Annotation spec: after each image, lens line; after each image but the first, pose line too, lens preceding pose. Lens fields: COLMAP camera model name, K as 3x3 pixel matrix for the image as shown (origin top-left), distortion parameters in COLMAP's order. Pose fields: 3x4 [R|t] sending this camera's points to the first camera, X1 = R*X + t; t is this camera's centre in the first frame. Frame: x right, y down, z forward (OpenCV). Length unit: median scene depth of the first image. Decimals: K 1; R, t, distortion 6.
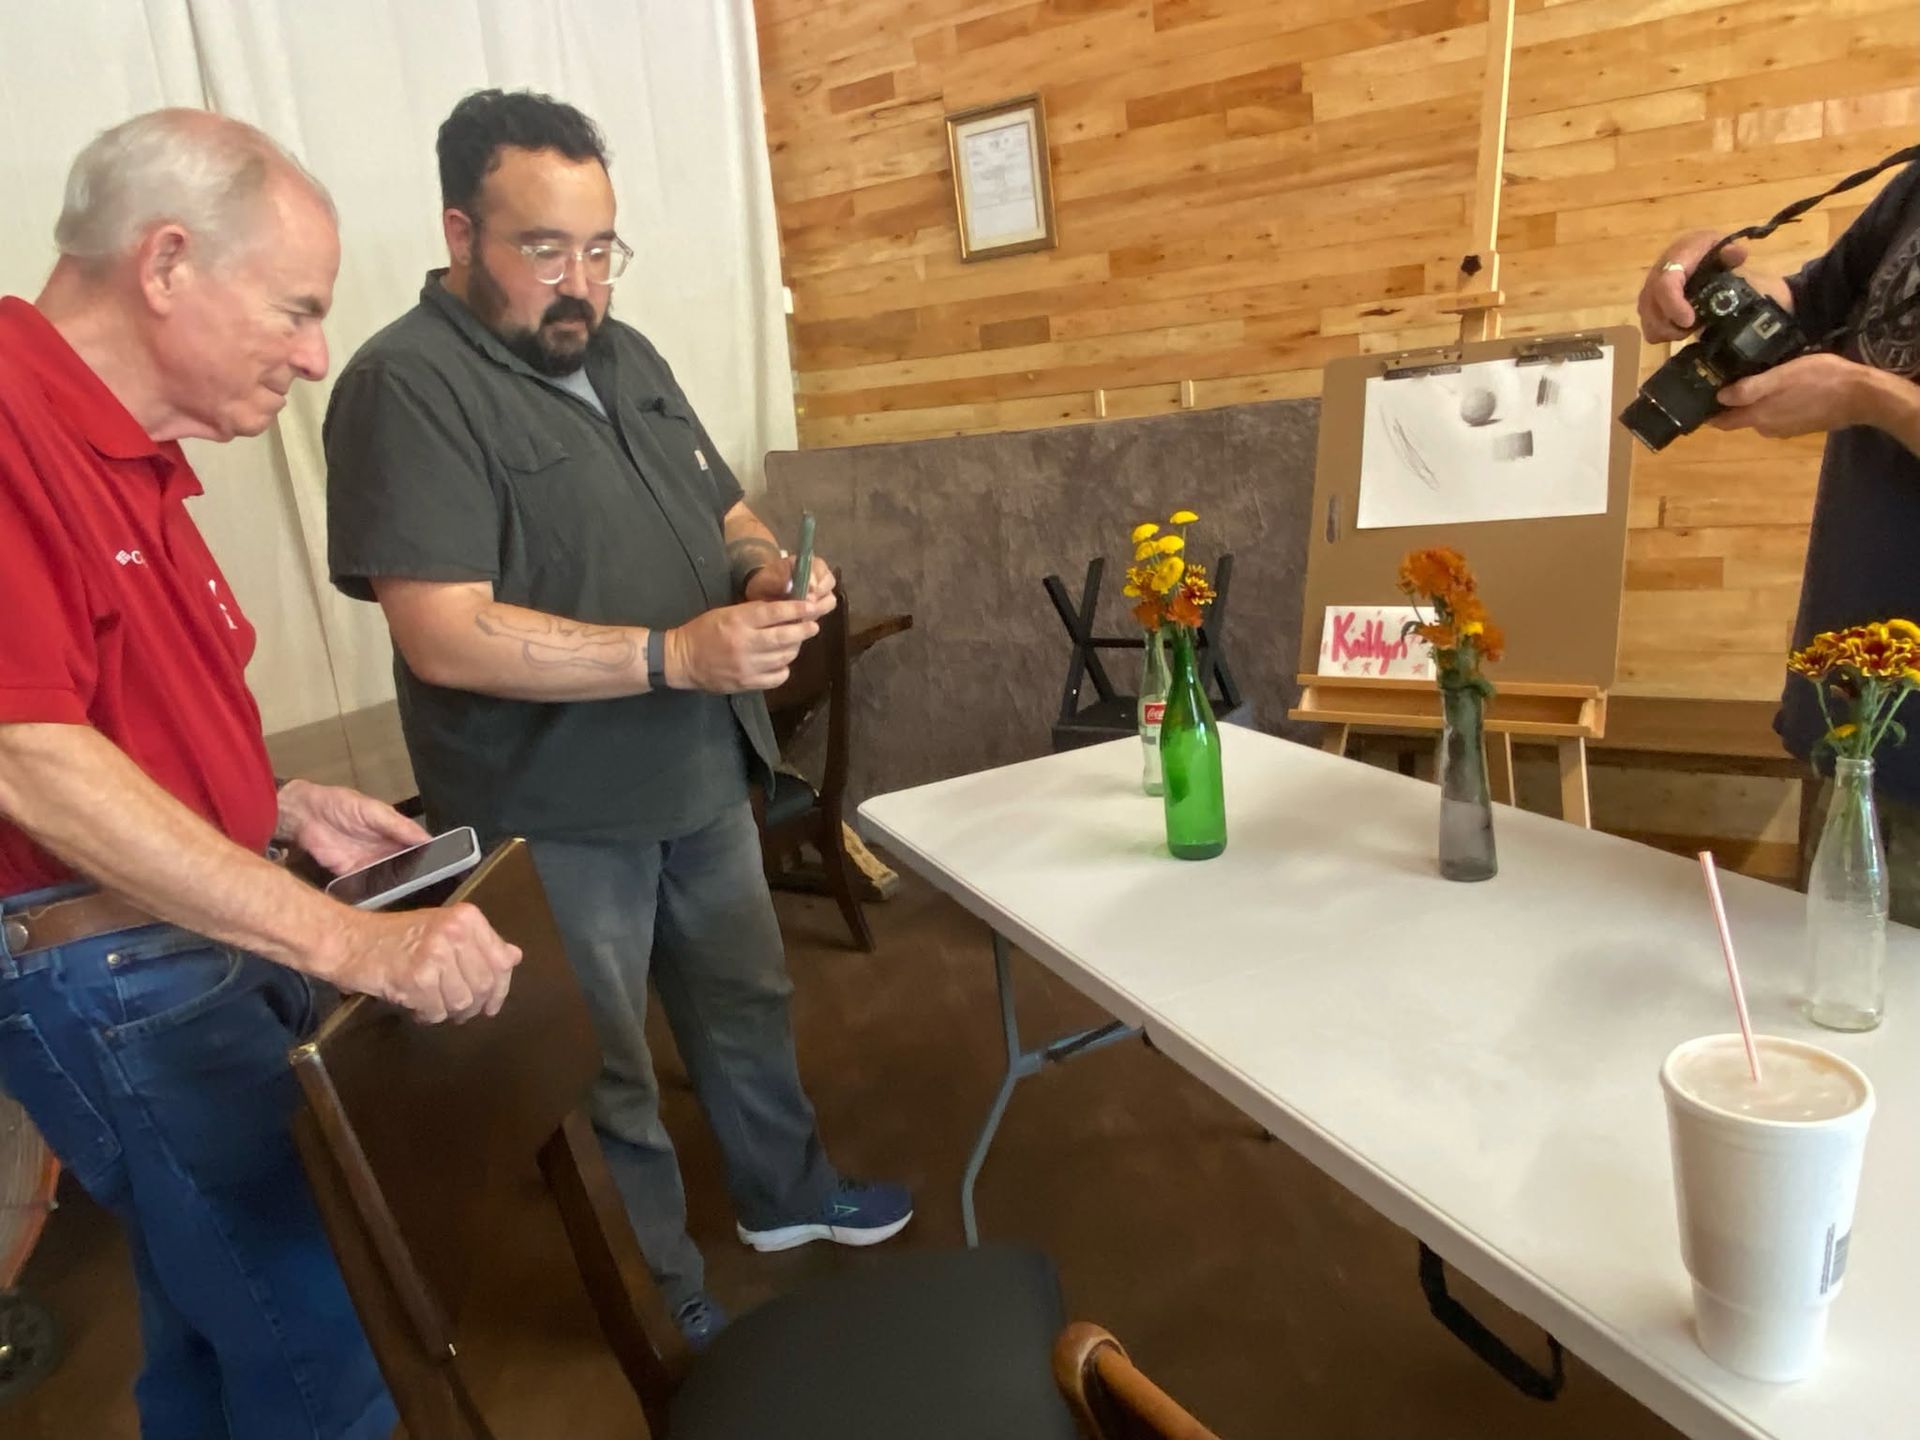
lens RADIAL K [[1450.0, 0, 960.0], [0, 1450.0, 720.0], [0, 0, 1]] dist [0.048184, -0.085605]
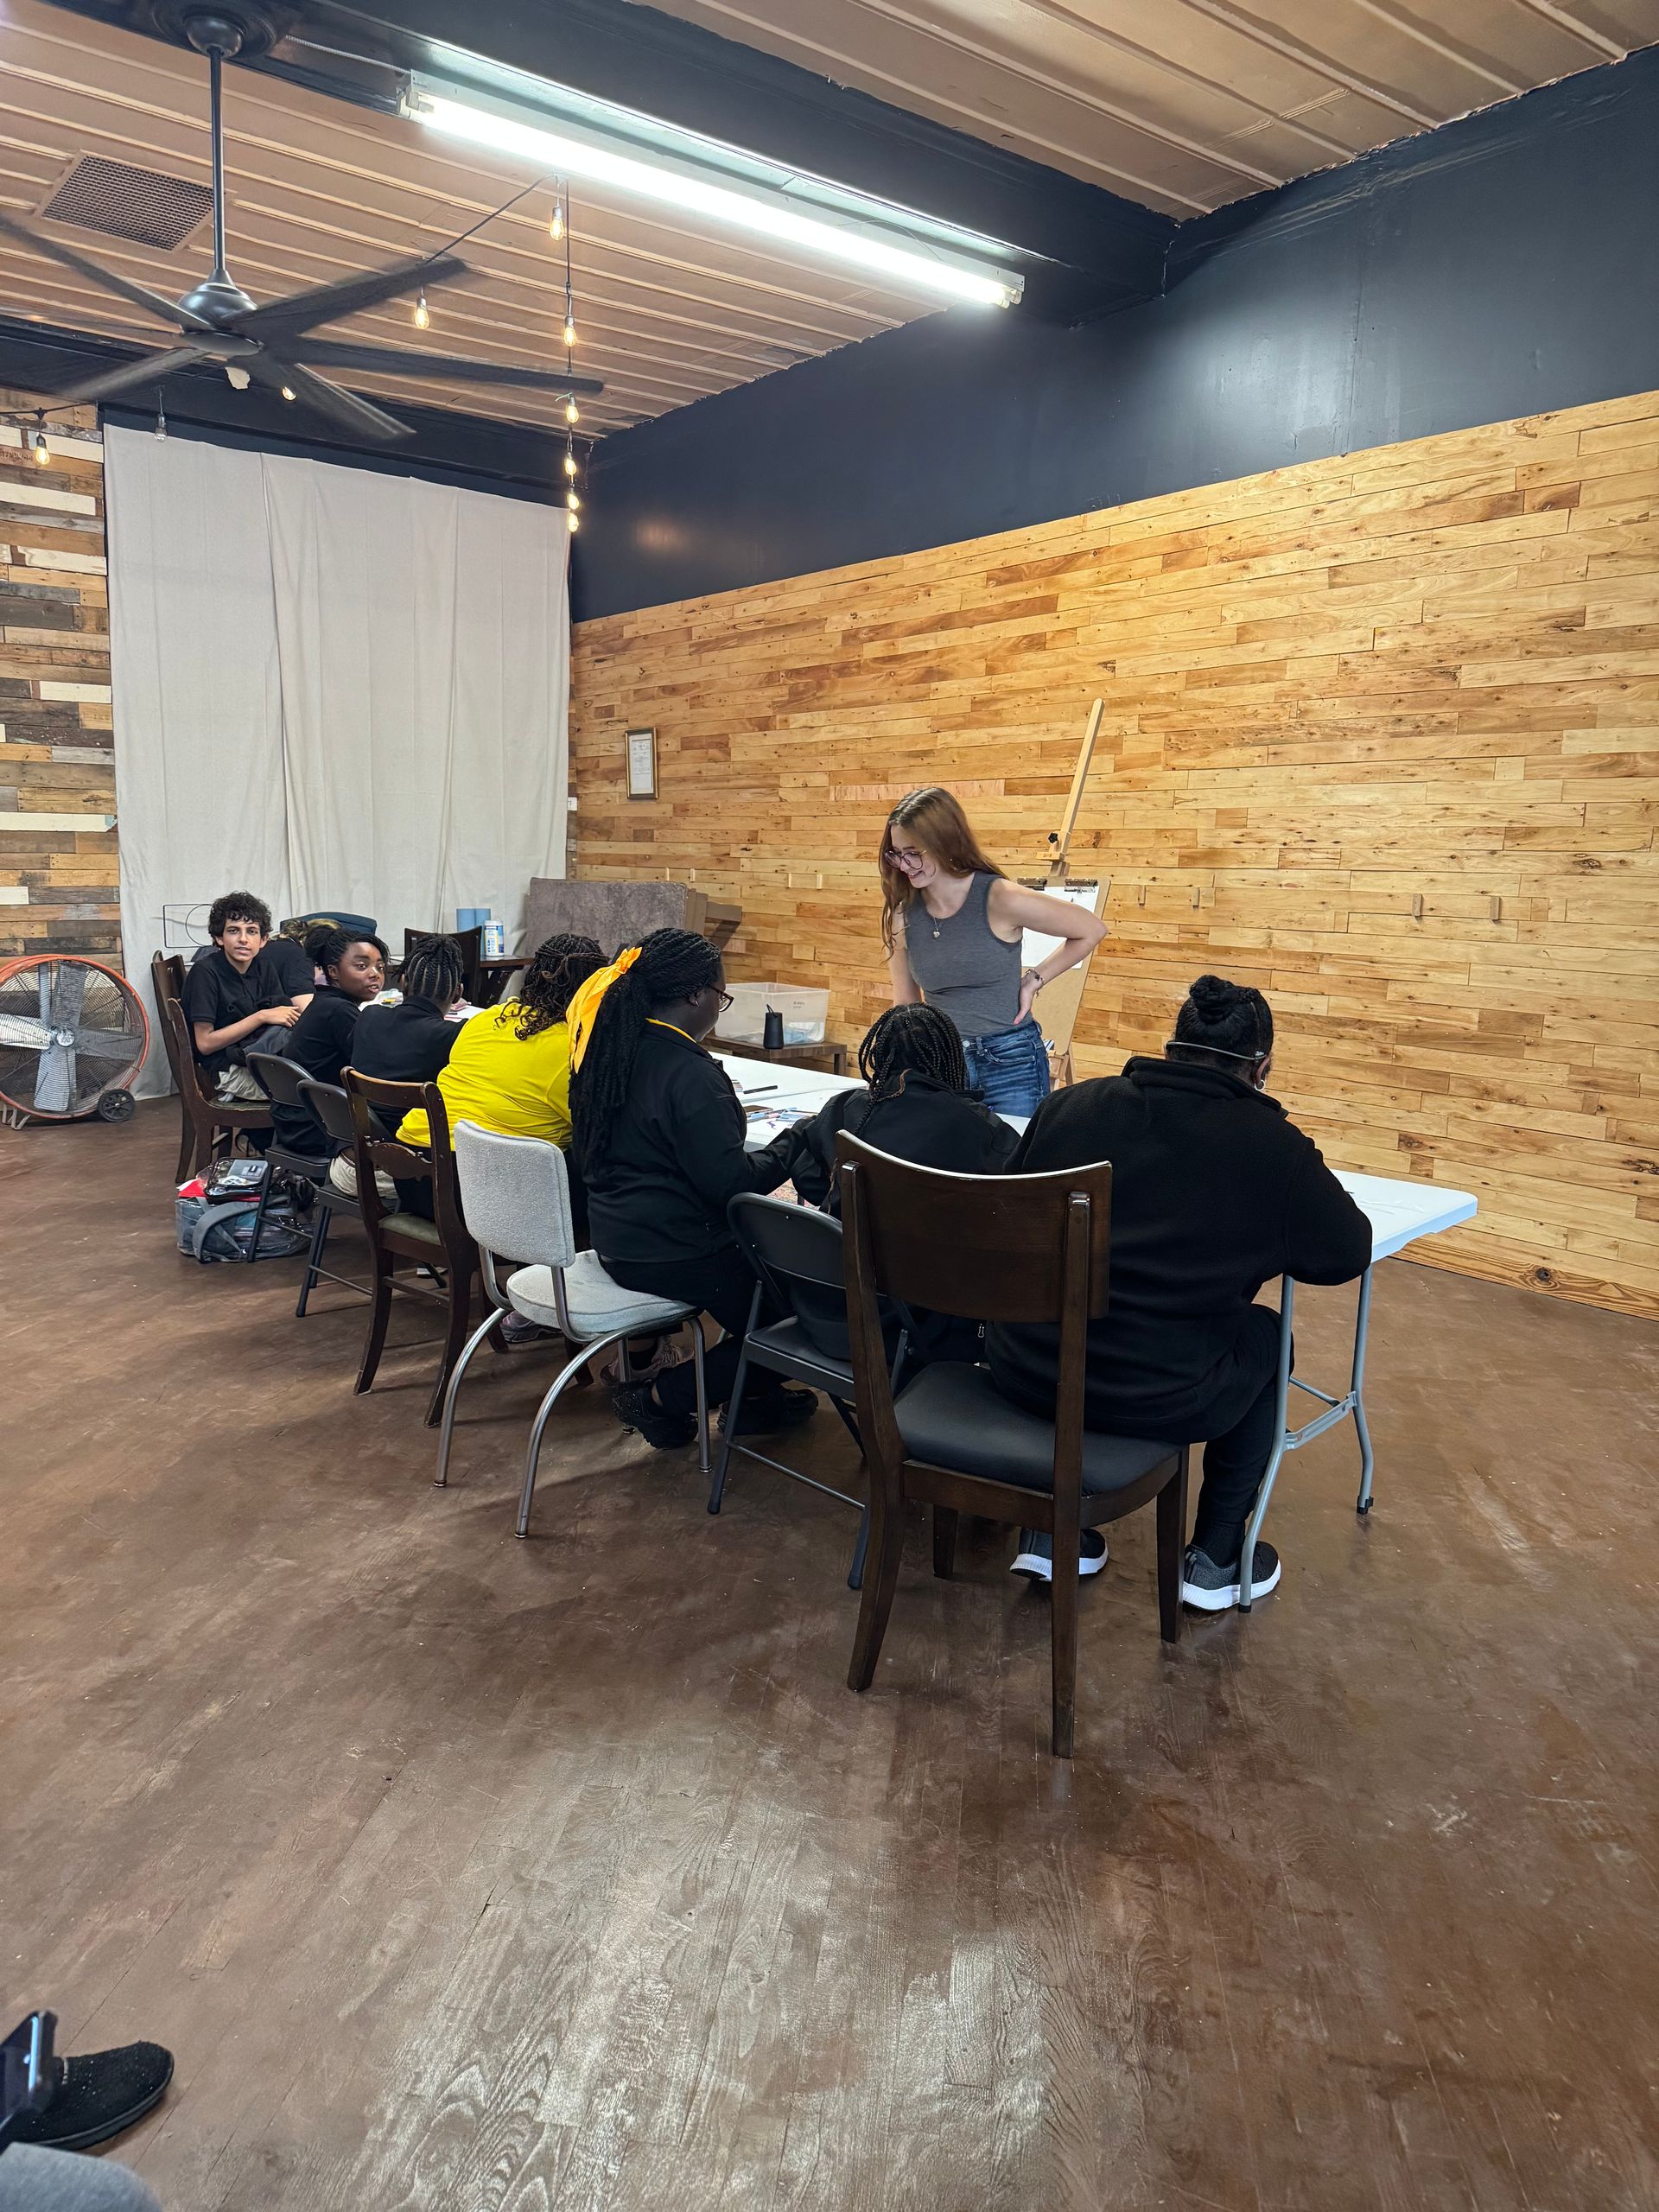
lens RADIAL K [[1670.5, 0, 829.5], [0, 1670.5, 1106.0], [0, 0, 1]] dist [0.048184, -0.085605]
pose [[0.936802, 0.168435, -0.306644, 1.088220], [-0.184664, 0.982497, -0.024480, 0.117601], [0.297154, 0.079559, 0.951509, -1.147232]]
